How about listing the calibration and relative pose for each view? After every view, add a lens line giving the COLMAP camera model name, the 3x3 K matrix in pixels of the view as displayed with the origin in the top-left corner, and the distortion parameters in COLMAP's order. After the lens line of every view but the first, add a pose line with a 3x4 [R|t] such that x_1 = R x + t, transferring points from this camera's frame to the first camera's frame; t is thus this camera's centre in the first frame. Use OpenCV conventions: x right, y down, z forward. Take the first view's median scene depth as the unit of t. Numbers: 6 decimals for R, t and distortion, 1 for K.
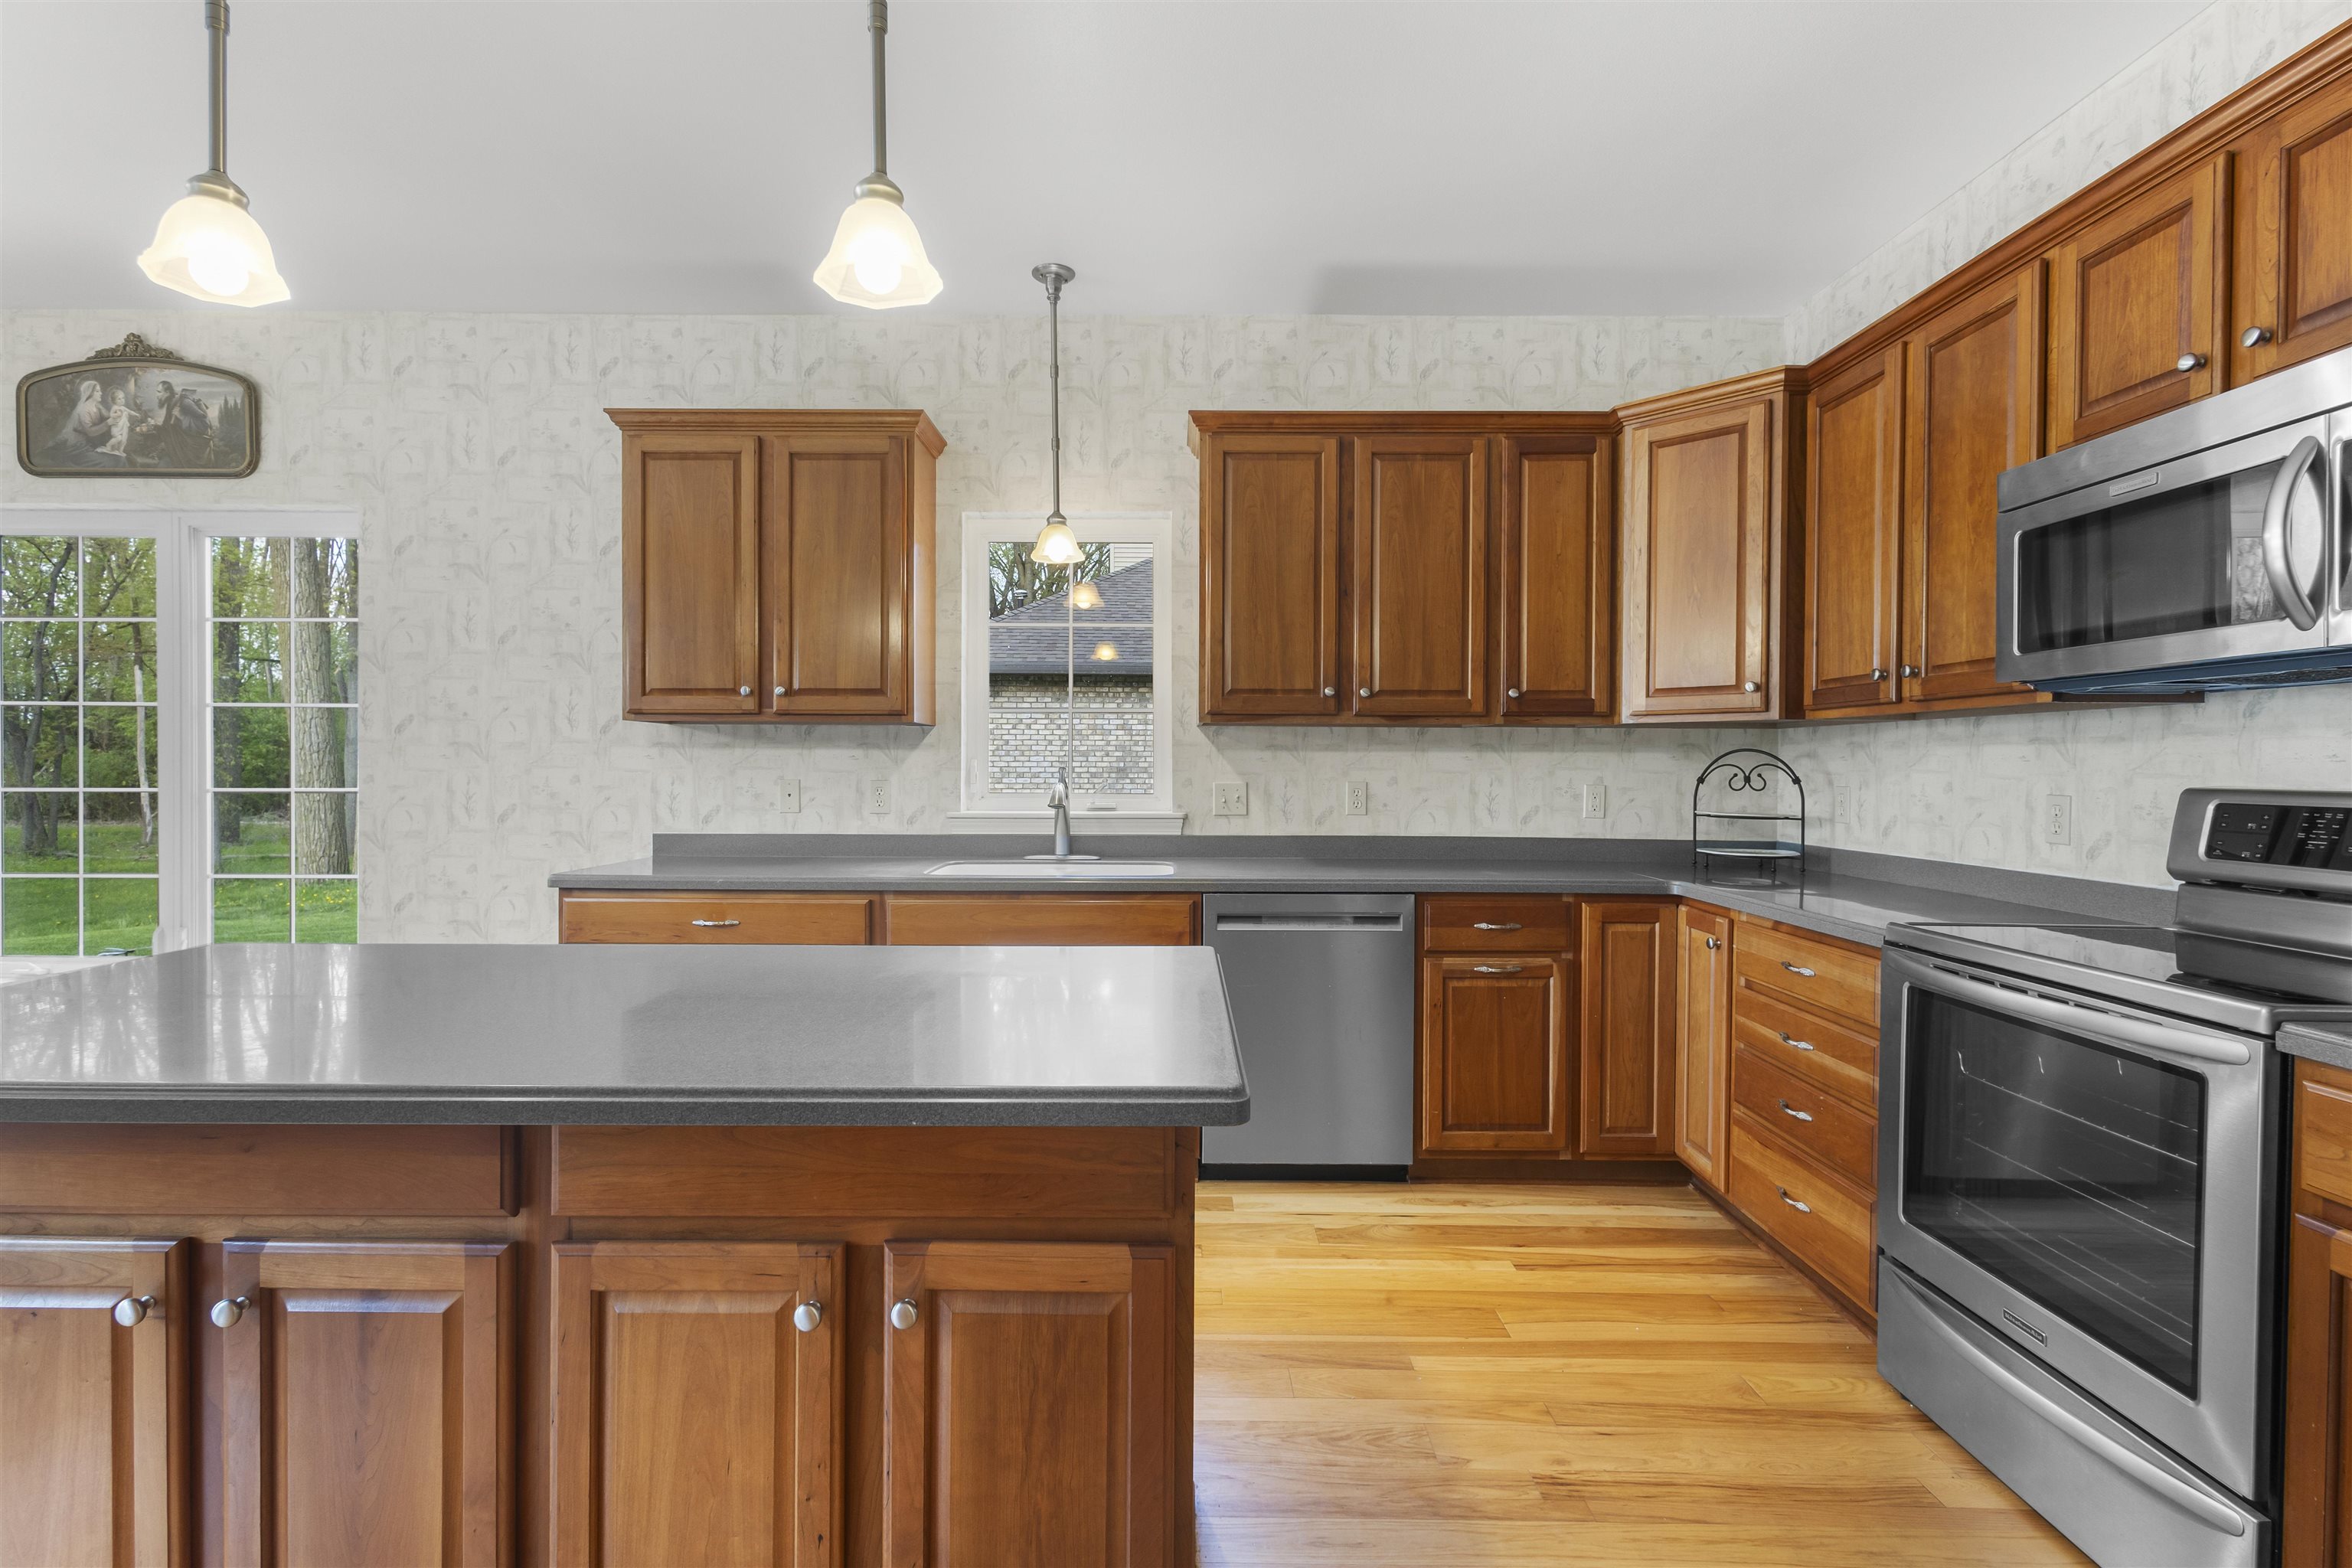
lens RADIAL K [[1086.2, 0, 1173.8], [0, 1086.2, 786.1], [0, 0, 1]] dist [0.011091, -0.002862]
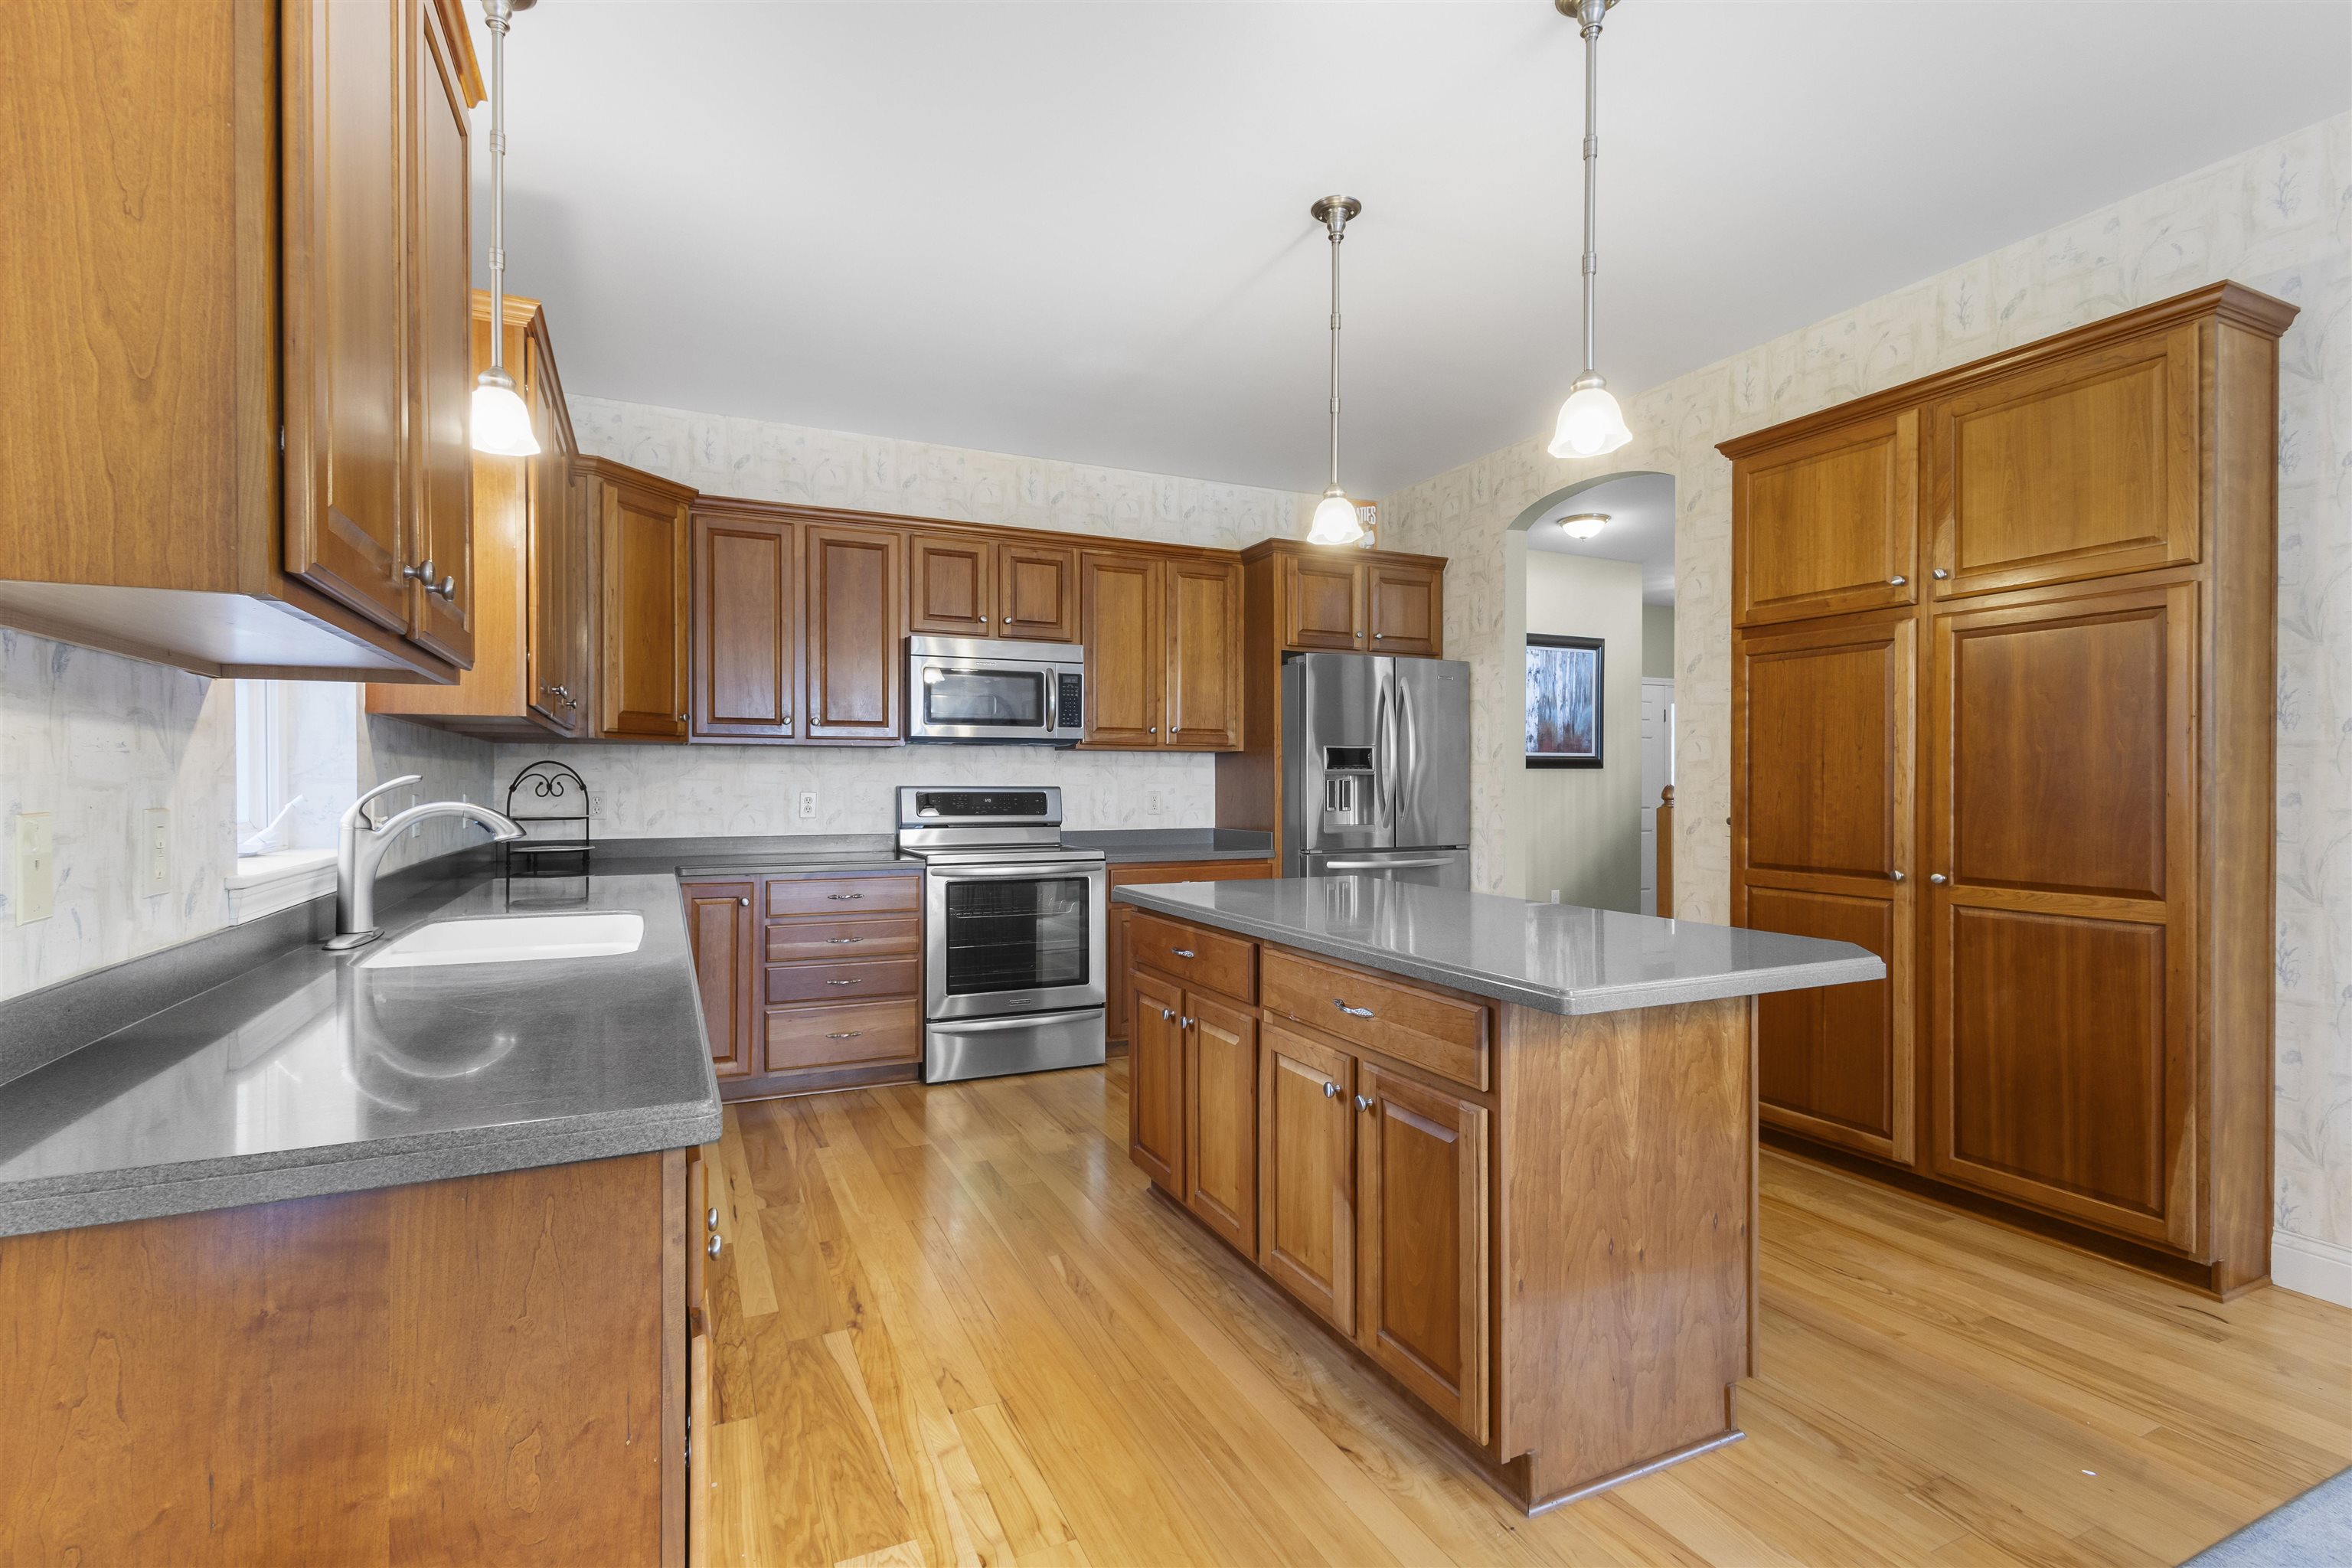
lens RADIAL K [[1086.2, 0, 1181.7], [0, 1086.2, 786.3], [0, 0, 1]] dist [0.011091, -0.002862]
pose [[-0.430082, -0.009239, 0.902743, -0.852011], [0.013252, 0.999775, 0.016546, -0.017629], [-0.902693, 0.019079, -0.429863, 0.915804]]
